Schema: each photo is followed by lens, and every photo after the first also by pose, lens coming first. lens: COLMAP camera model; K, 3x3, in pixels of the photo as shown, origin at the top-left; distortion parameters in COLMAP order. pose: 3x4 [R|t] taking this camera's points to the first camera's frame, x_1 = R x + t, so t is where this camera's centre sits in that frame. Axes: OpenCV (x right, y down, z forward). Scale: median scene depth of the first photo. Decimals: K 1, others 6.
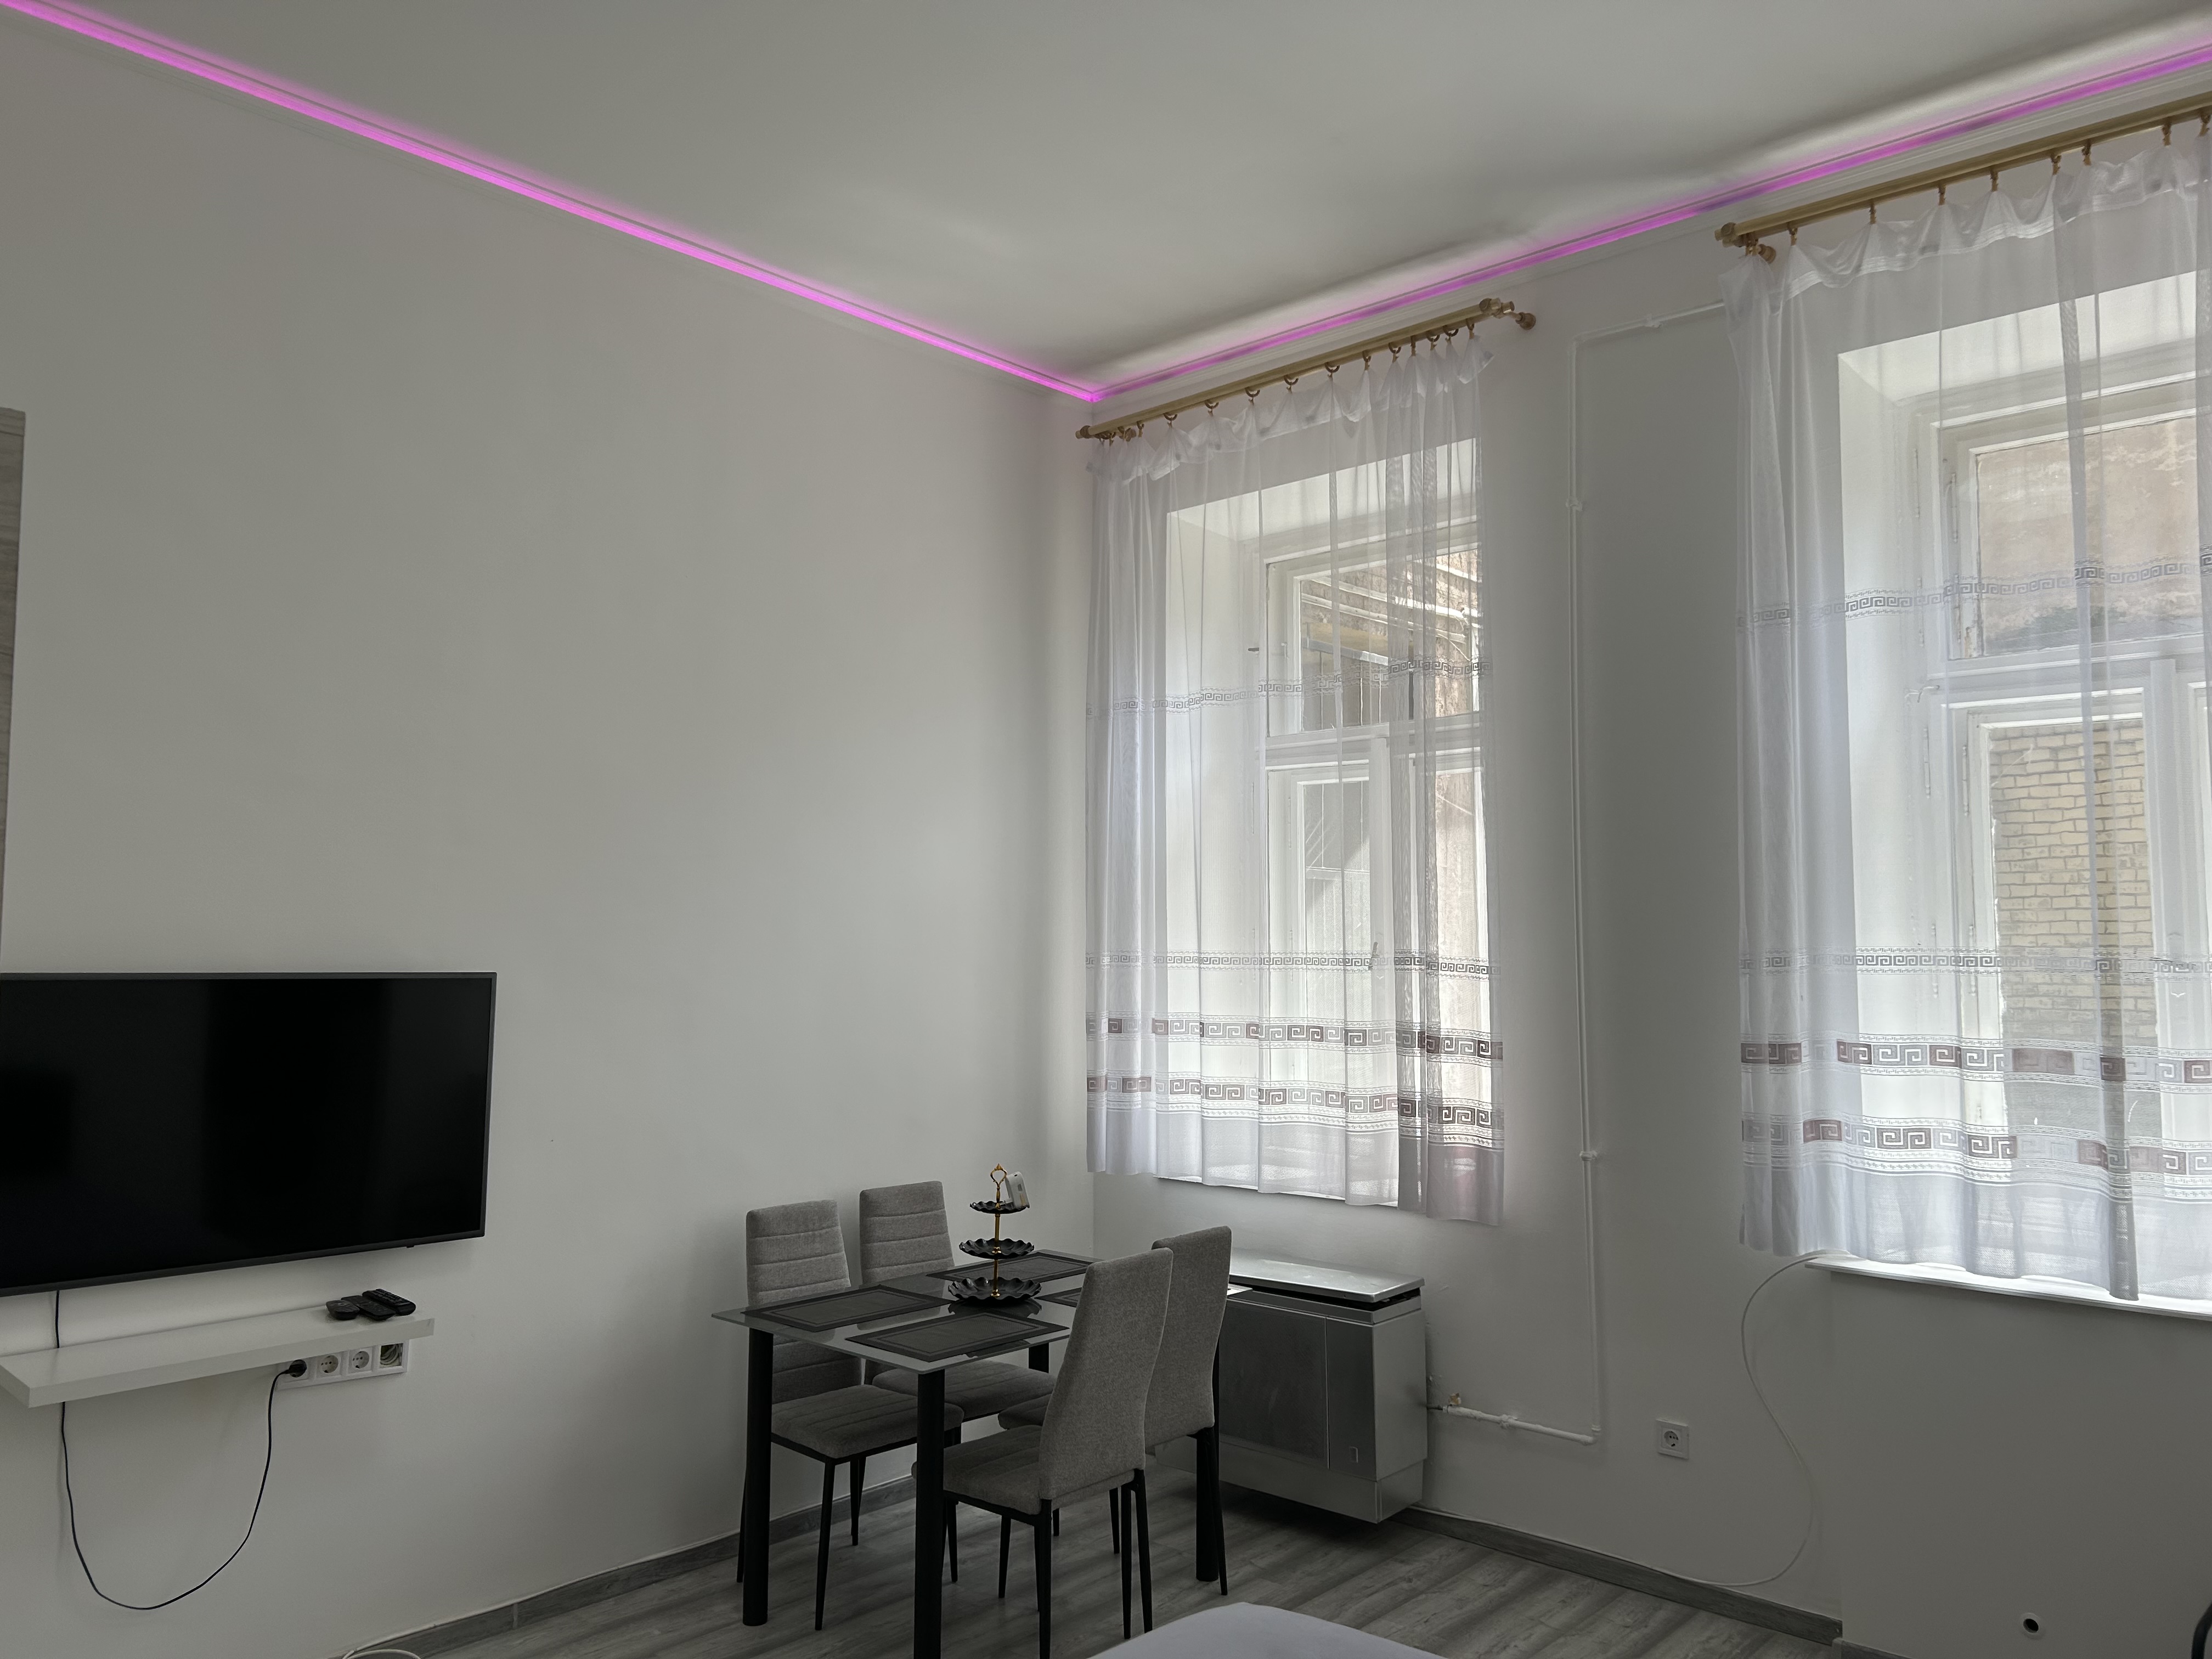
lens RADIAL K [[1659.4, 0, 1092.6], [0, 1659.4, 823.4], [0, 0, 1]] dist [0.054758, -0.063819]
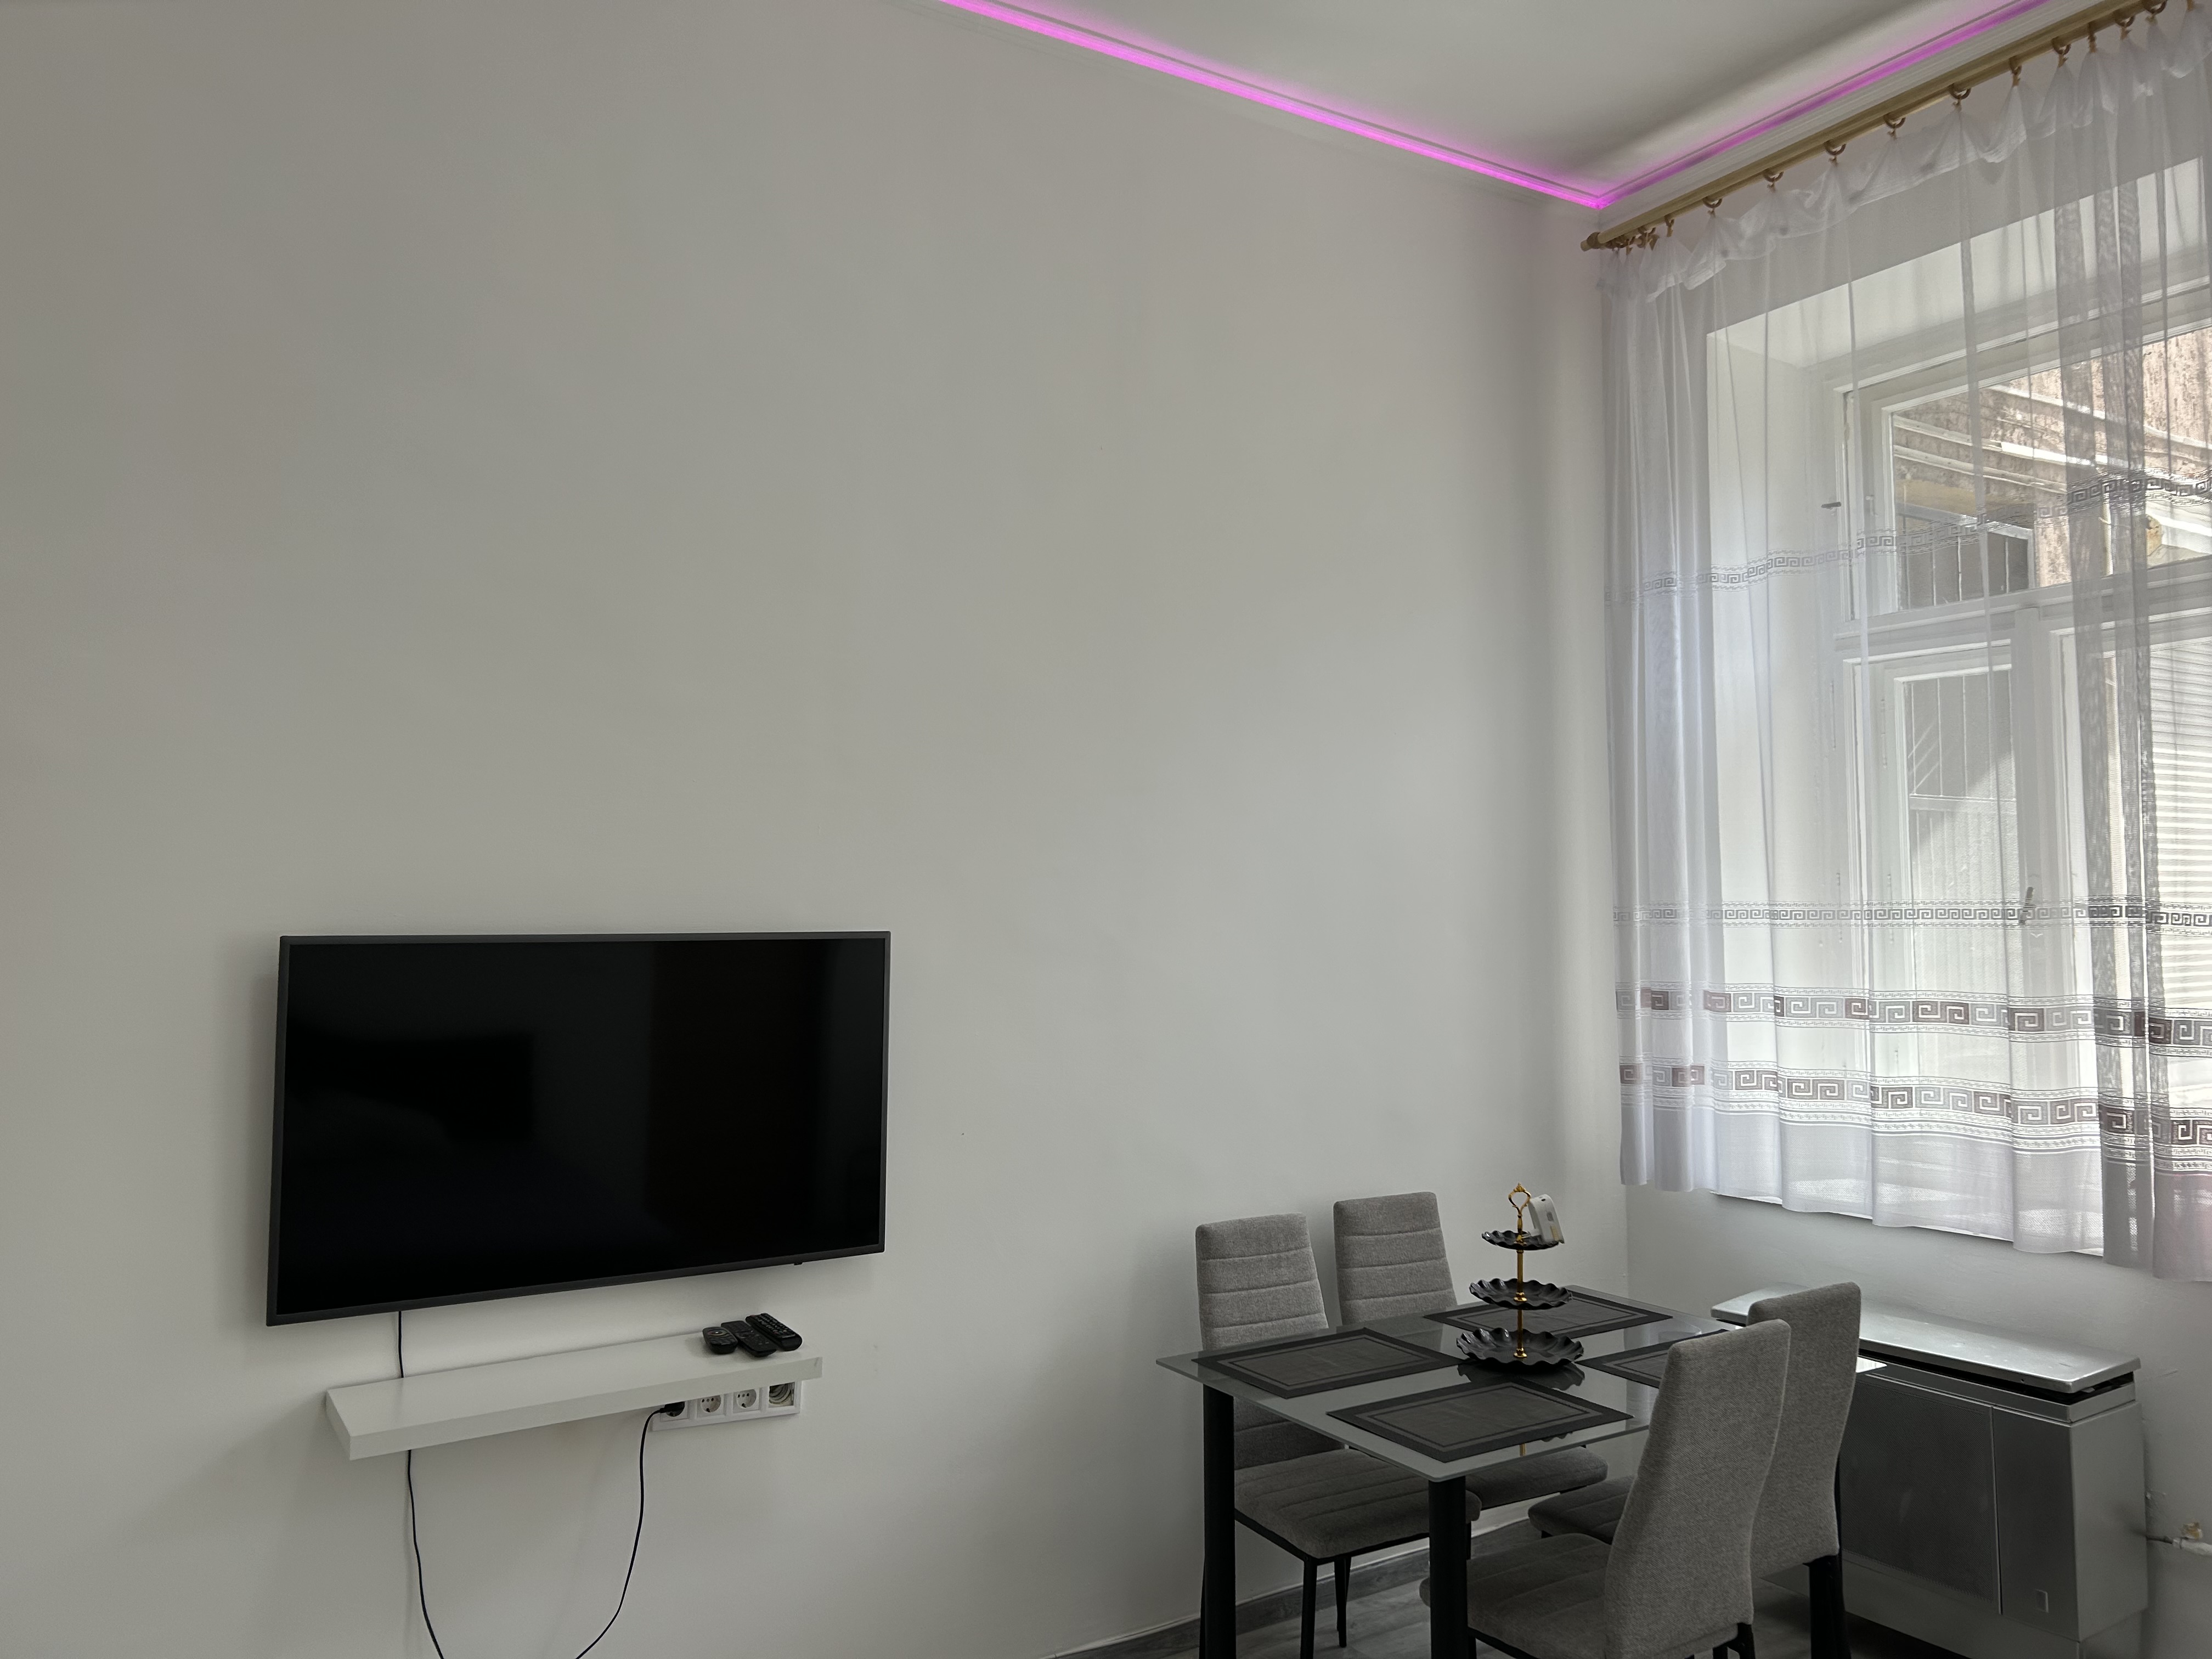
lens RADIAL K [[1659.4, 0, 1090.8], [0, 1659.4, 816.3], [0, 0, 1]] dist [0.054758, -0.063819]
pose [[0.964291, -0.023774, -0.263777, -0.039064], [0.028979, 0.999454, 0.015861, 0.019811], [0.263256, -0.022939, 0.964453, 0.214026]]
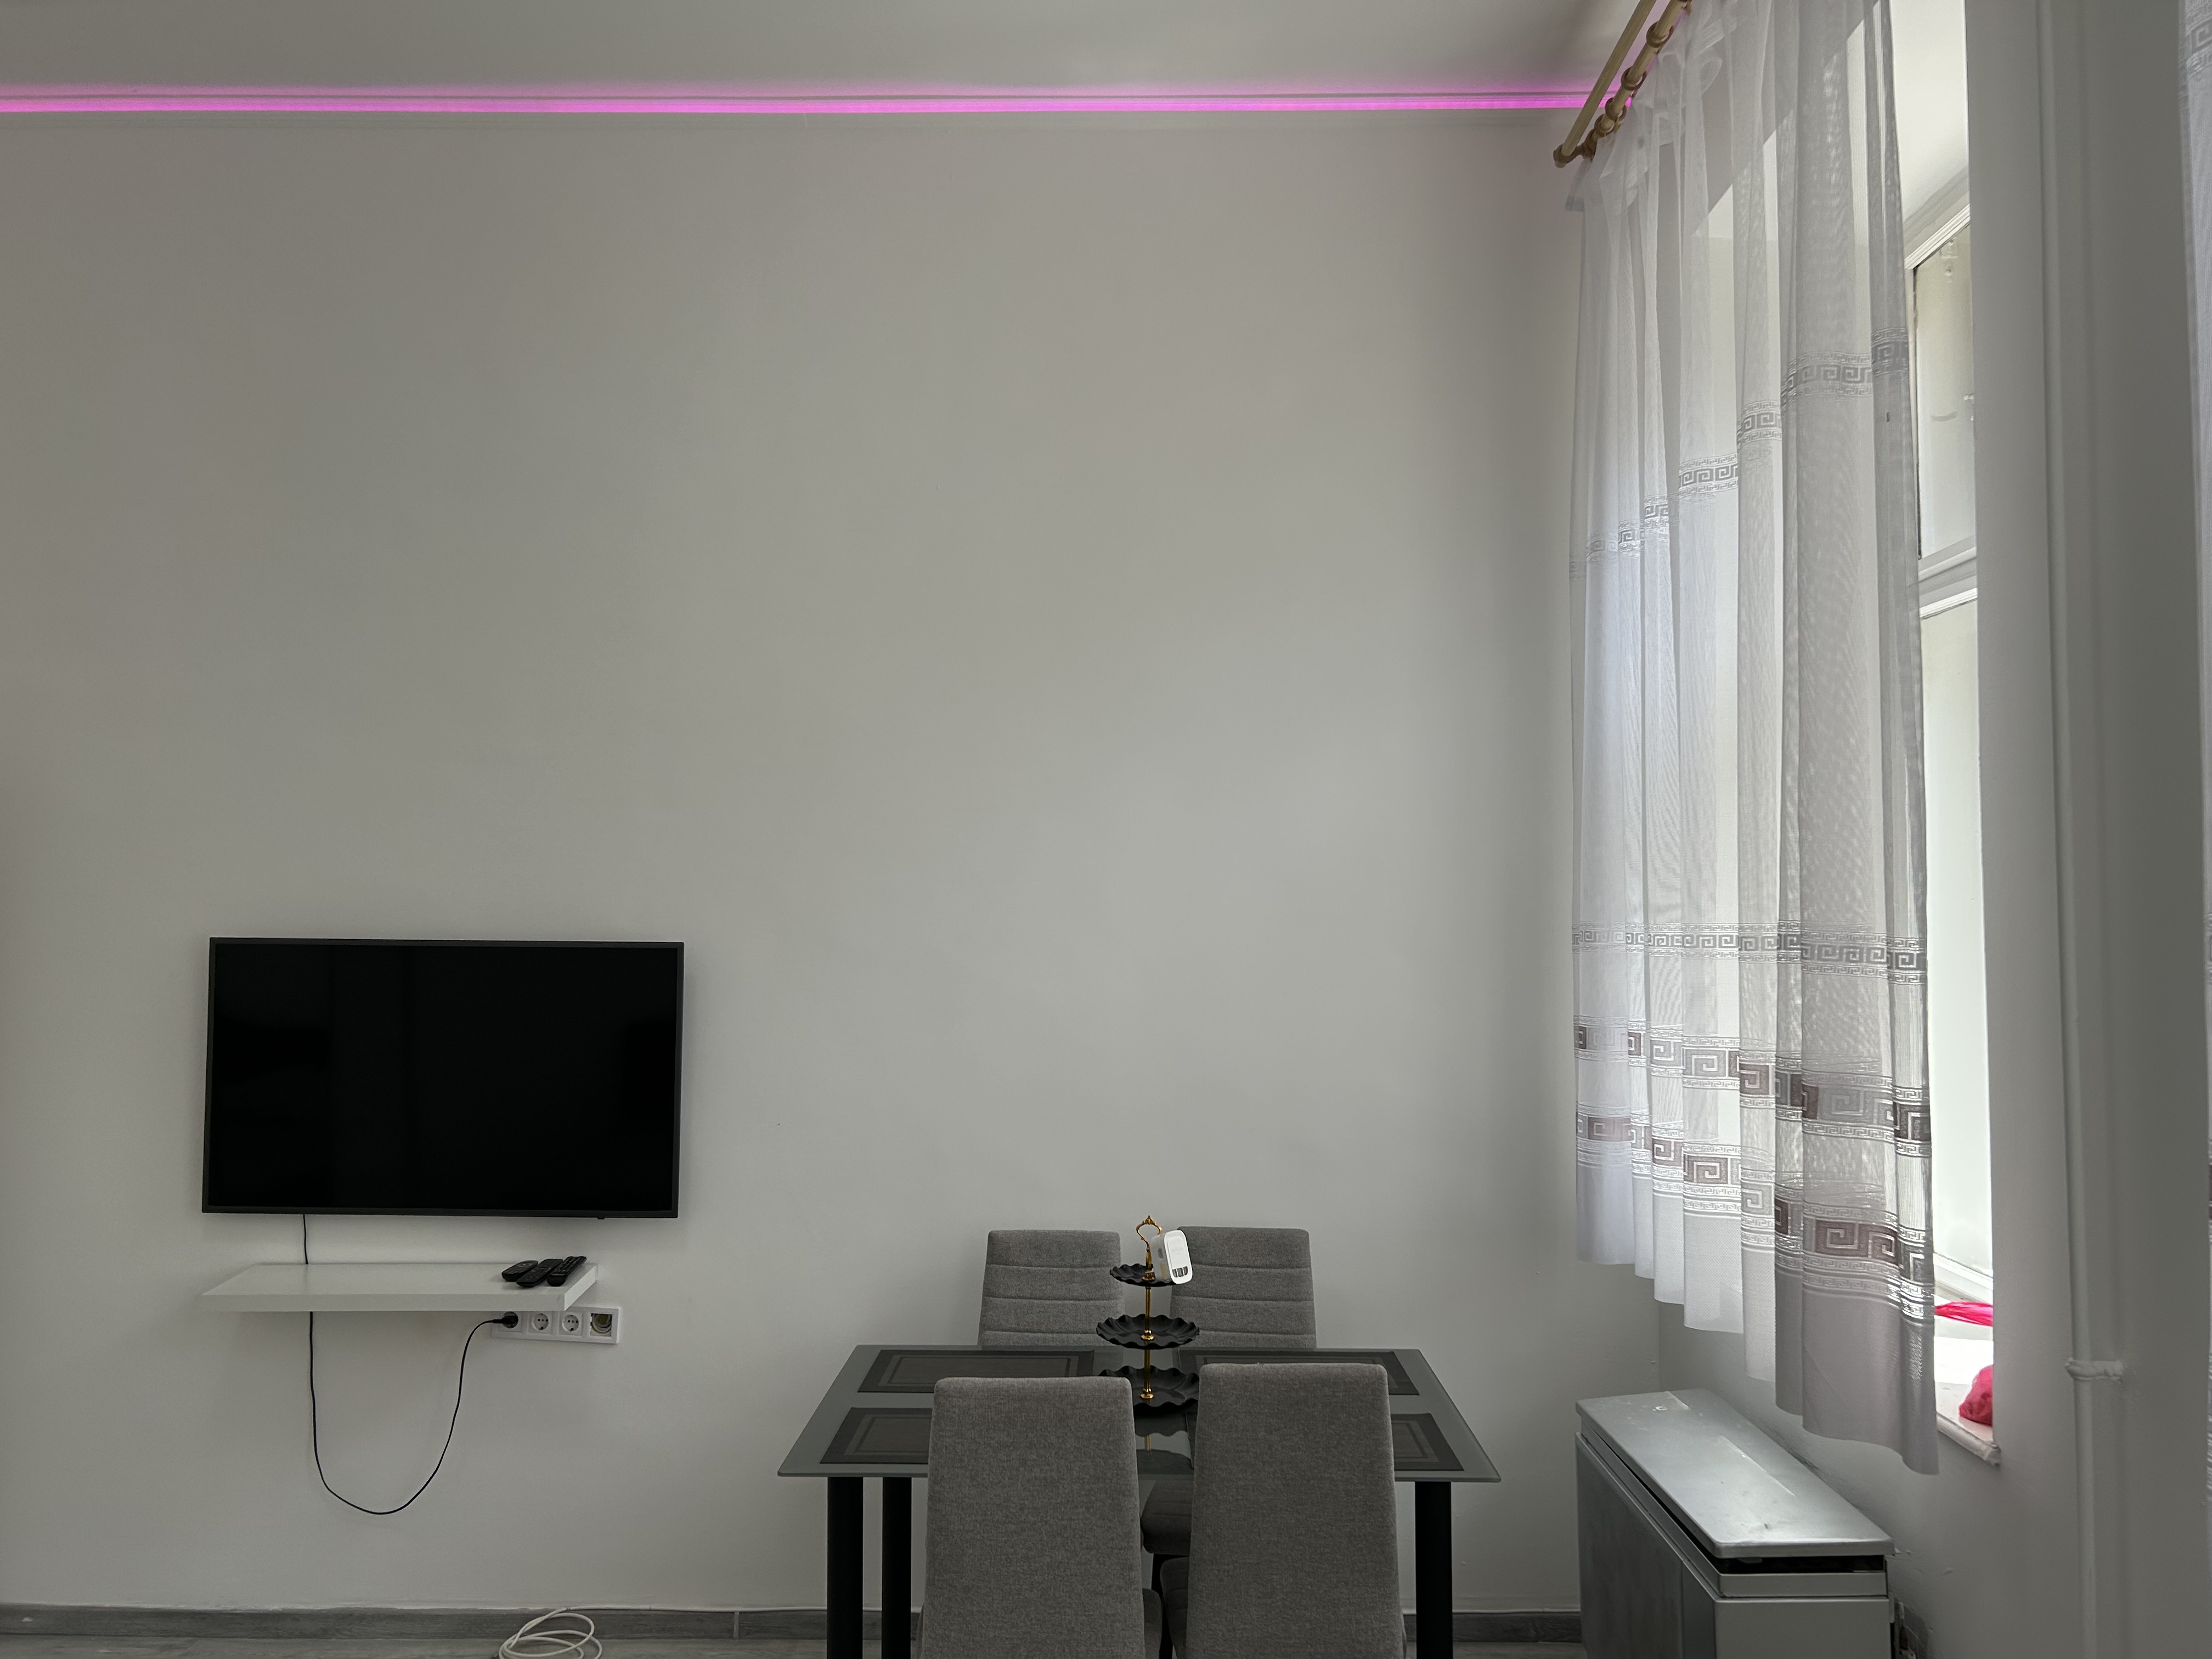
lens RADIAL K [[1659.4, 0, 1096.2], [0, 1659.4, 839.1], [0, 0, 1]] dist [0.054758, -0.063819]
pose [[0.663236, -0.035353, -0.747575, 0.459944], [0.054630, 0.998506, 0.001247, 0.038019], [0.746414, -0.041667, 0.664176, 0.493853]]
